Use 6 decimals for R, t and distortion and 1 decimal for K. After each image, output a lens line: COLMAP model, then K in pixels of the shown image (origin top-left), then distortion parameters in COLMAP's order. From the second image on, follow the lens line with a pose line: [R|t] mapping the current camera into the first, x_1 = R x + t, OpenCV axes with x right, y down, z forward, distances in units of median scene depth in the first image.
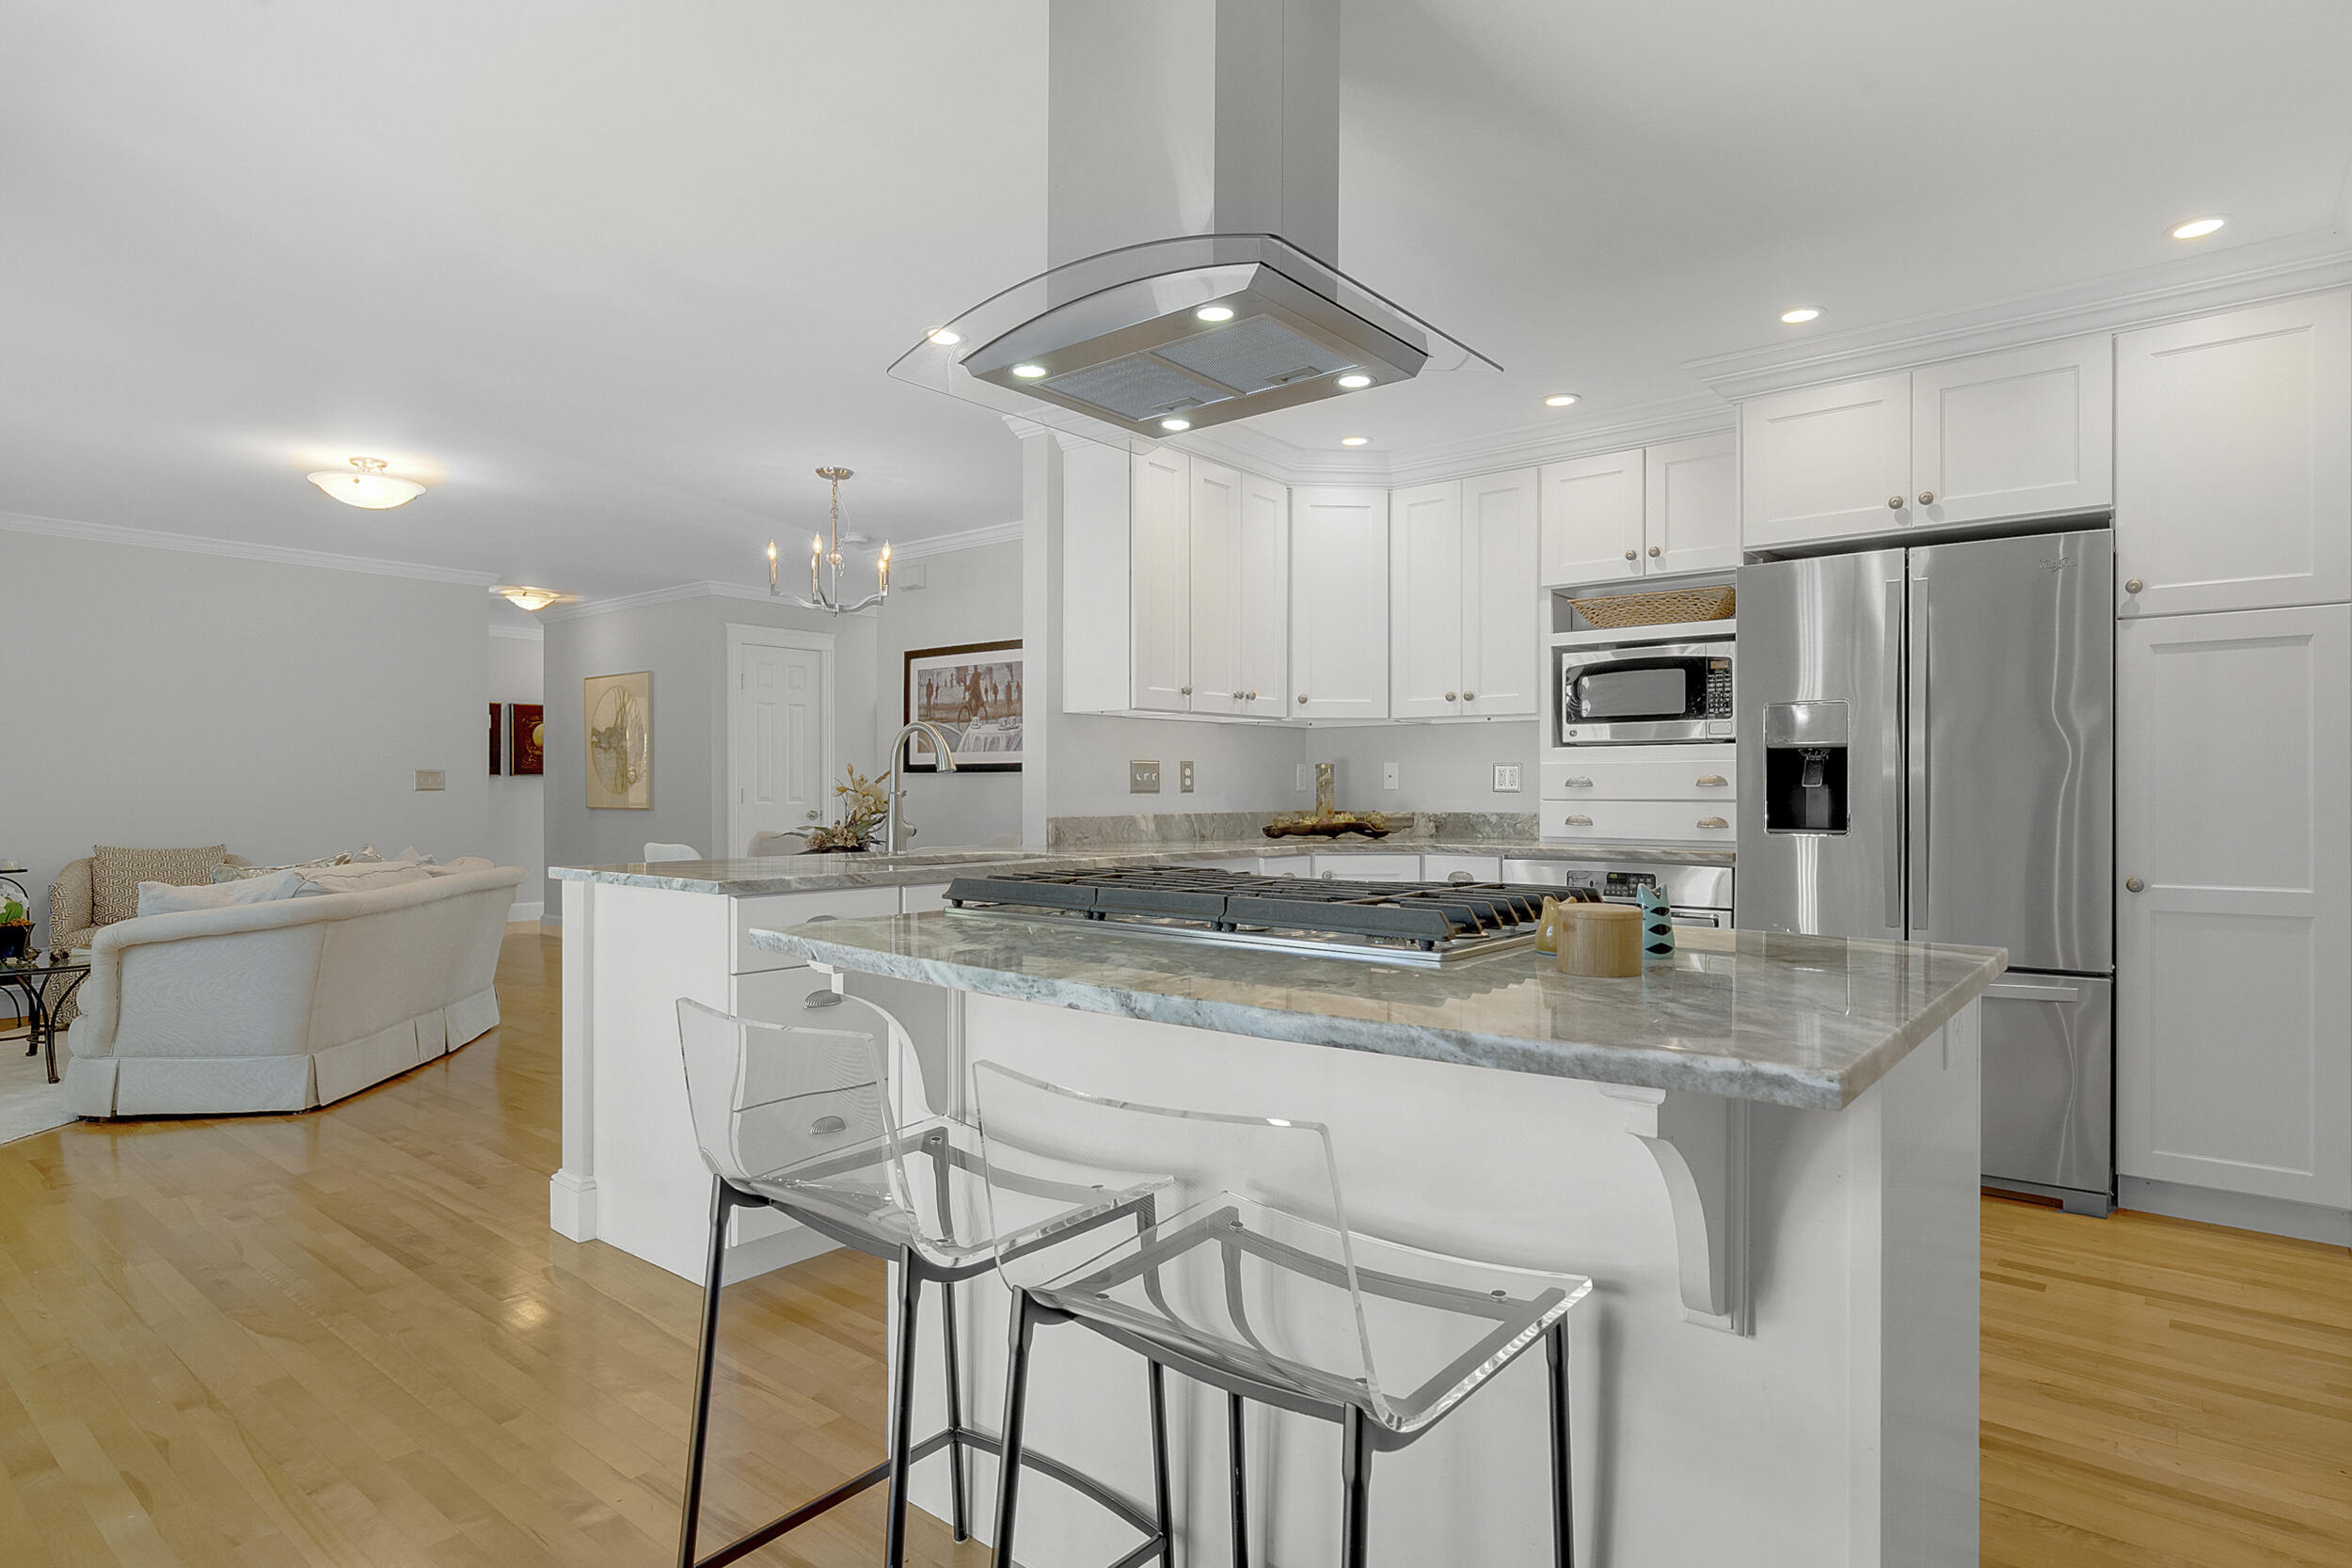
lens RADIAL K [[1277.0, 0, 1158.5], [0, 1277.0, 789.6], [0, 0, 1]] dist [-0.006447, 0.003244]
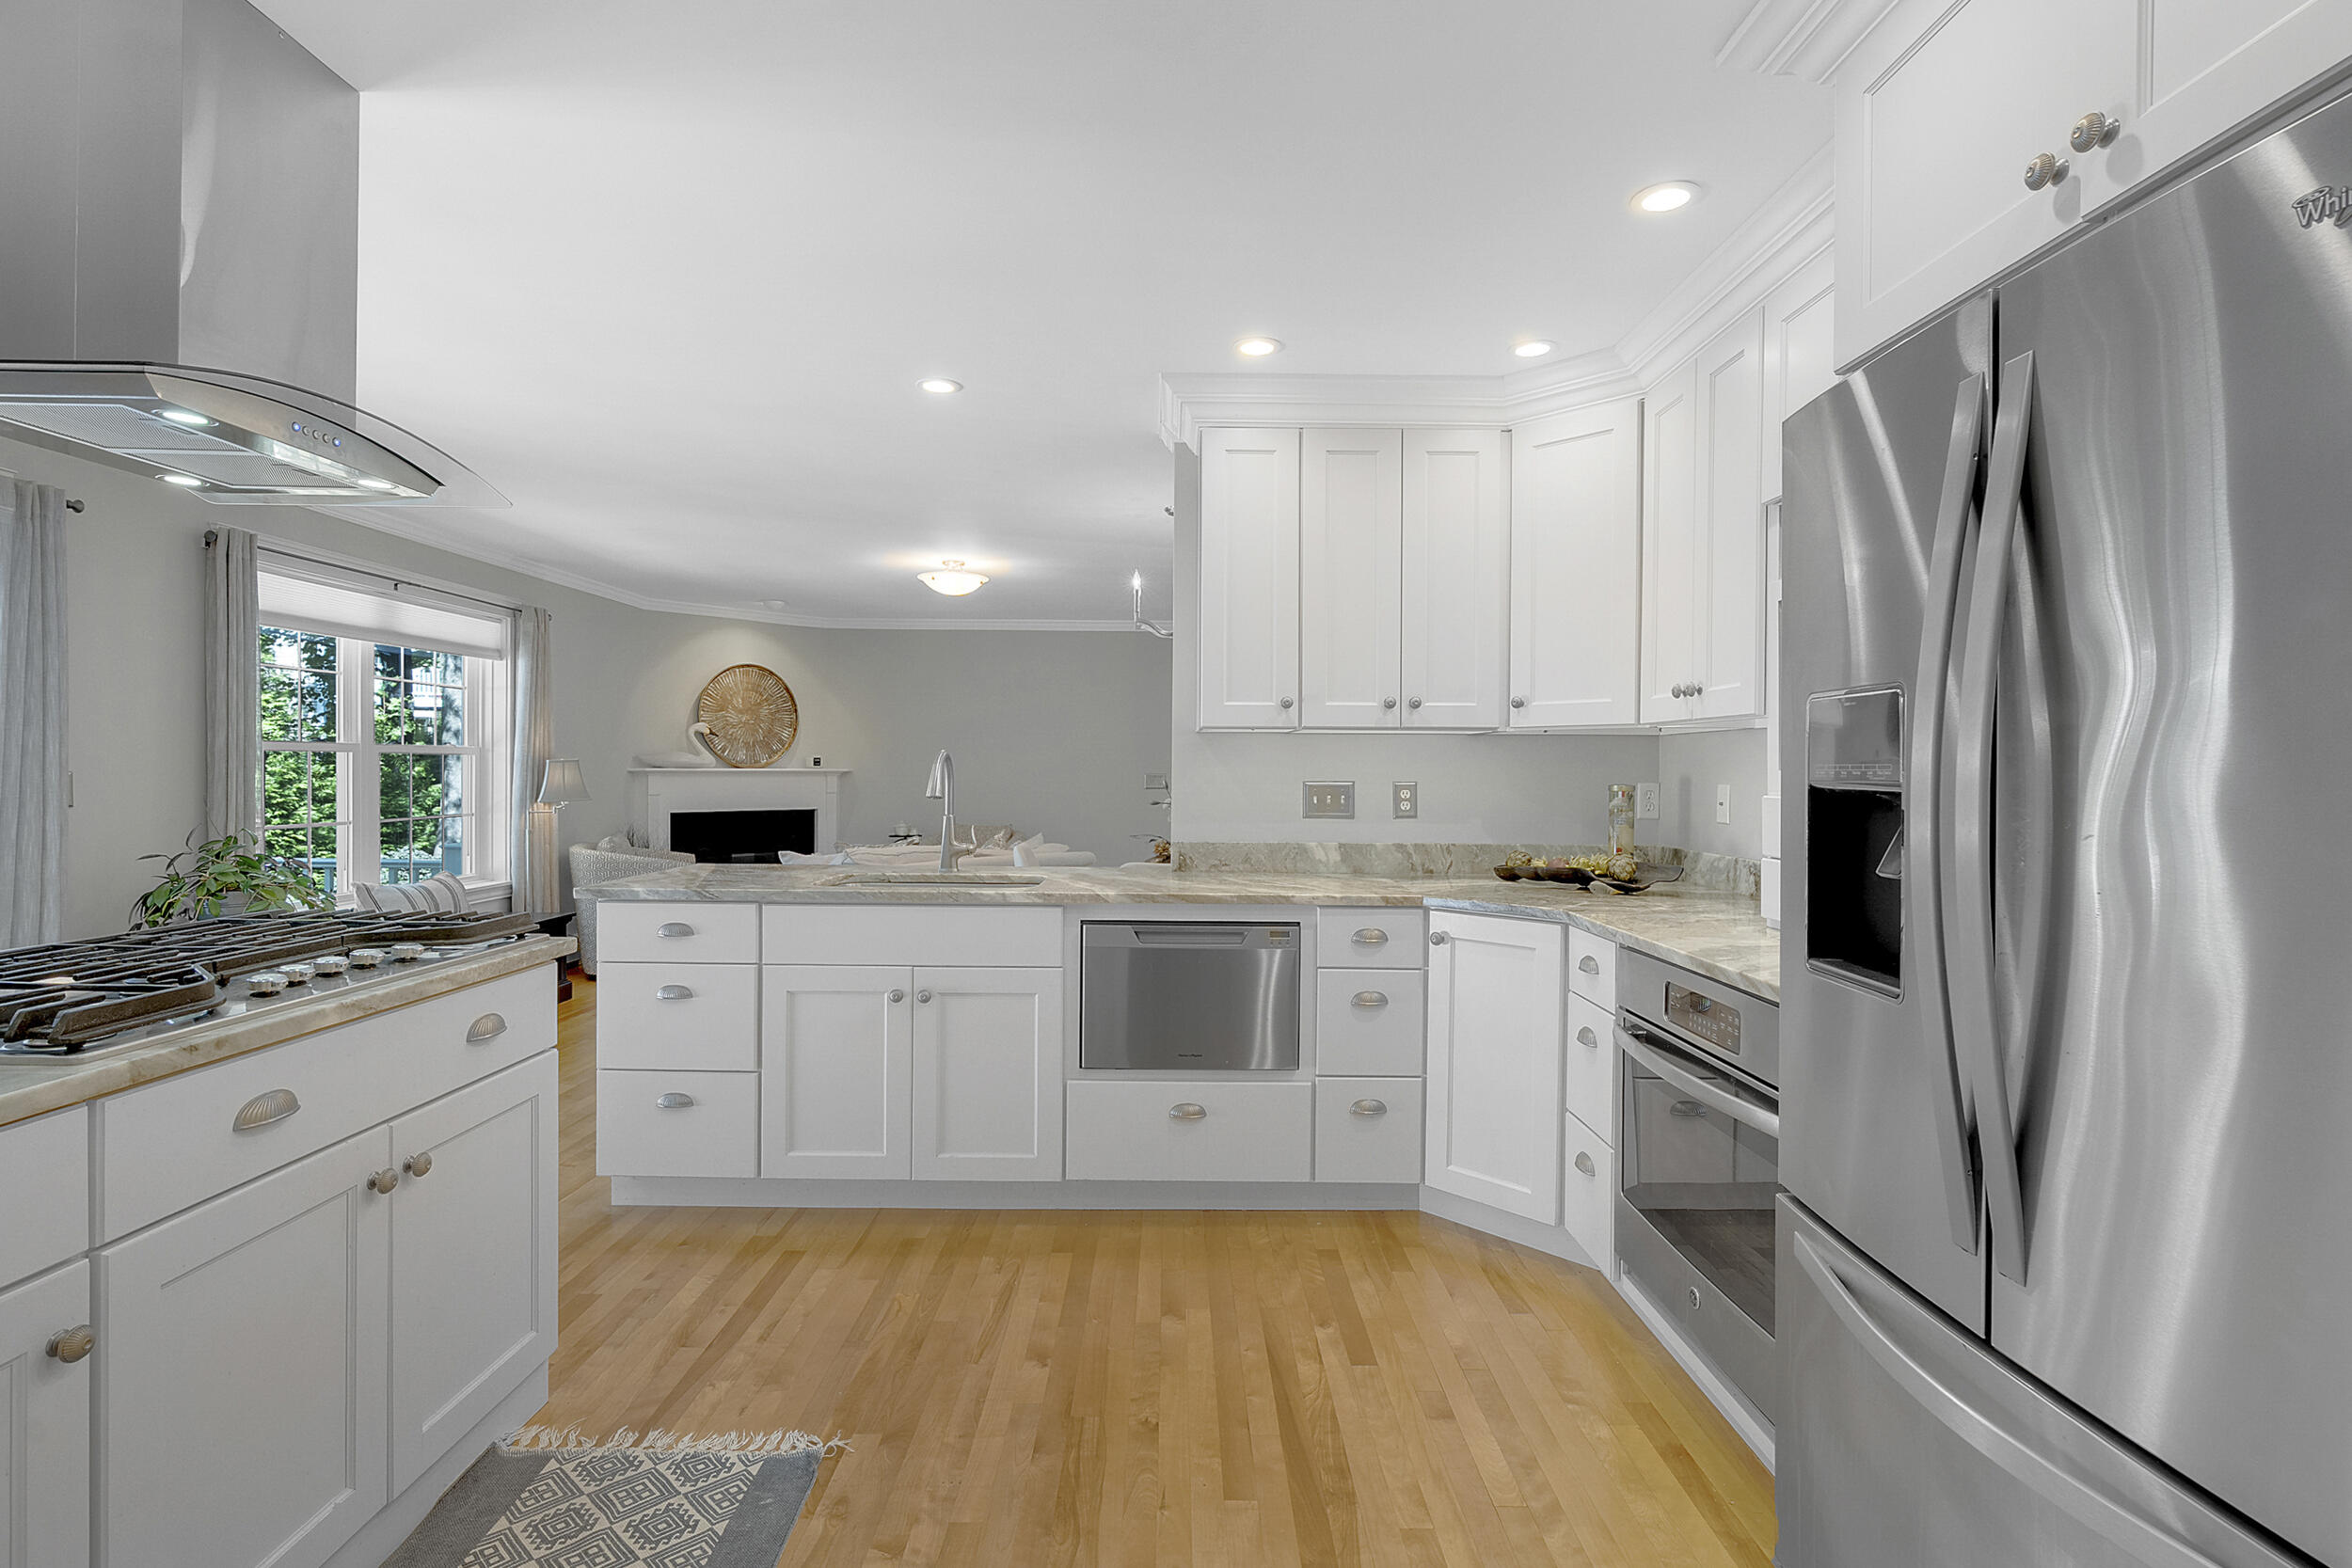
lens RADIAL K [[1086.1, 0, 1158.9], [0, 1086.1, 787.6], [0, 0, 1]] dist [-0.009126, 0.002186]
pose [[0.634574, 0.016642, -0.772683, 0.505585], [-0.006384, 0.999847, 0.016292, -0.030686], [0.772836, -0.005406, 0.634583, 0.442815]]
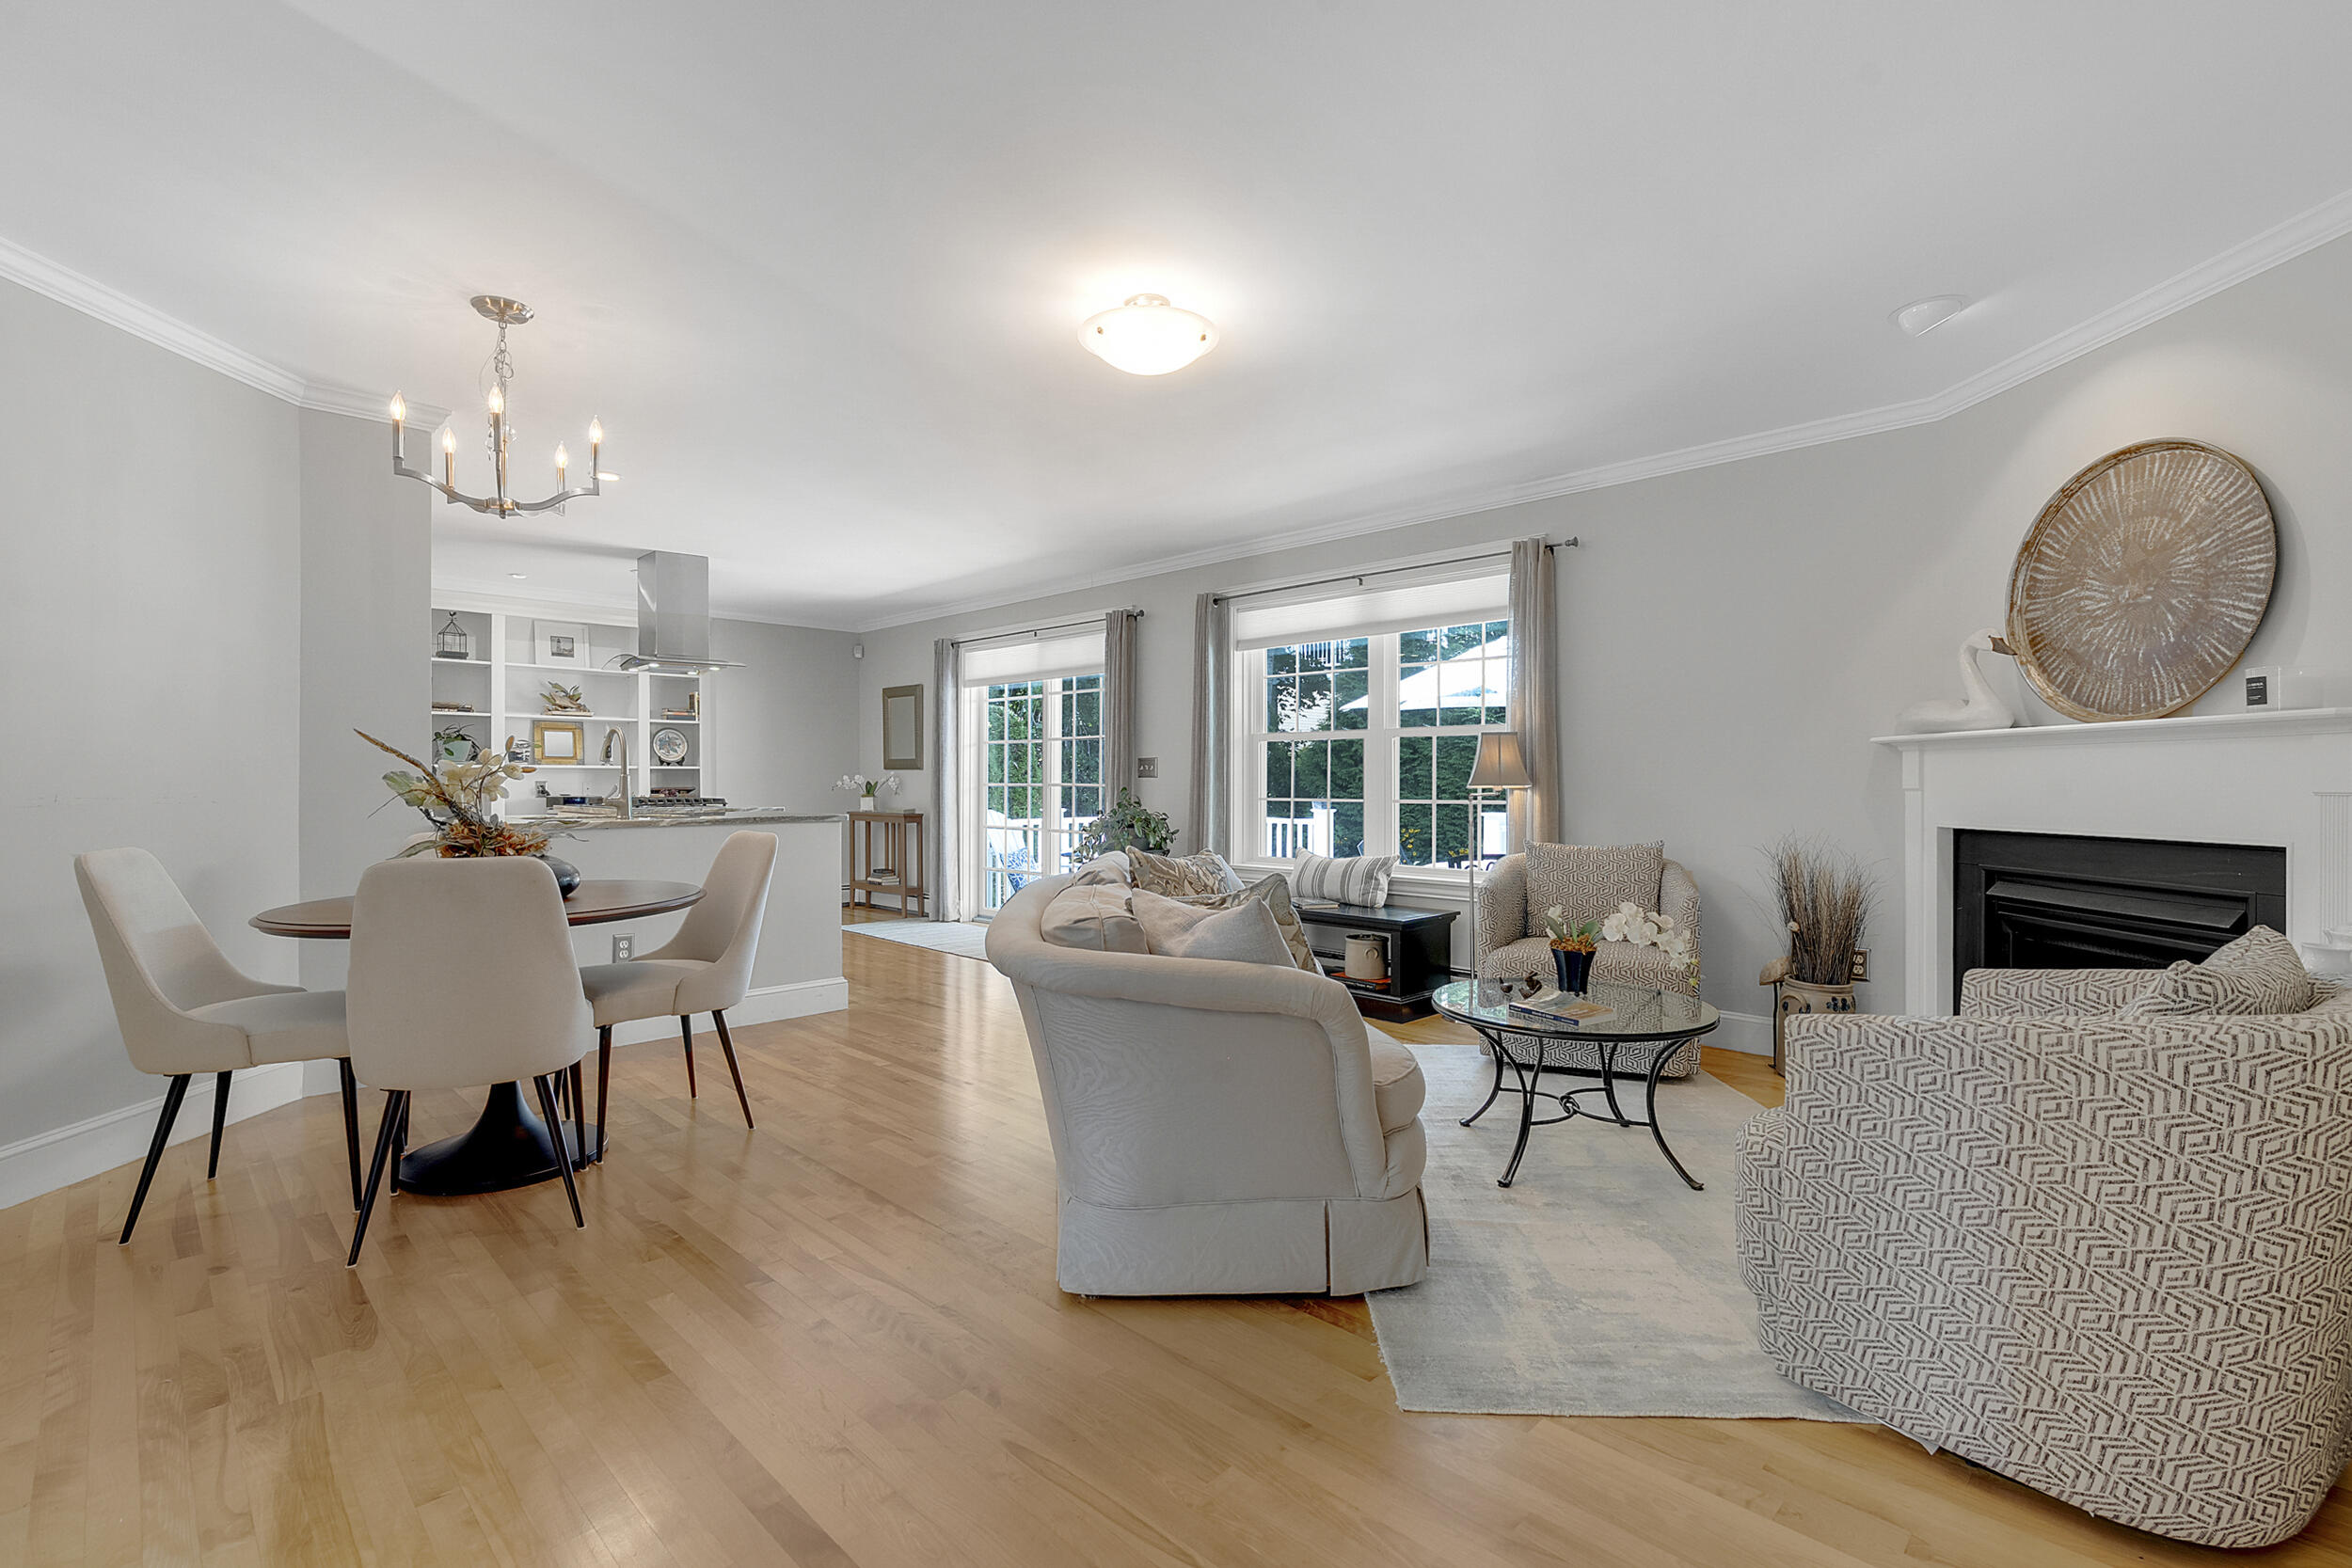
lens RADIAL K [[1073.7, 0, 1179.6], [0, 1073.7, 784.7], [0, 0, 1]] dist [-0.003276, 0.000466]
pose [[-0.996683, 0.000318, 0.081381, -0.747646], [0.000730, 0.999987, 0.005038, 0.007589], [-0.081378, 0.005080, -0.996670, 1.753061]]
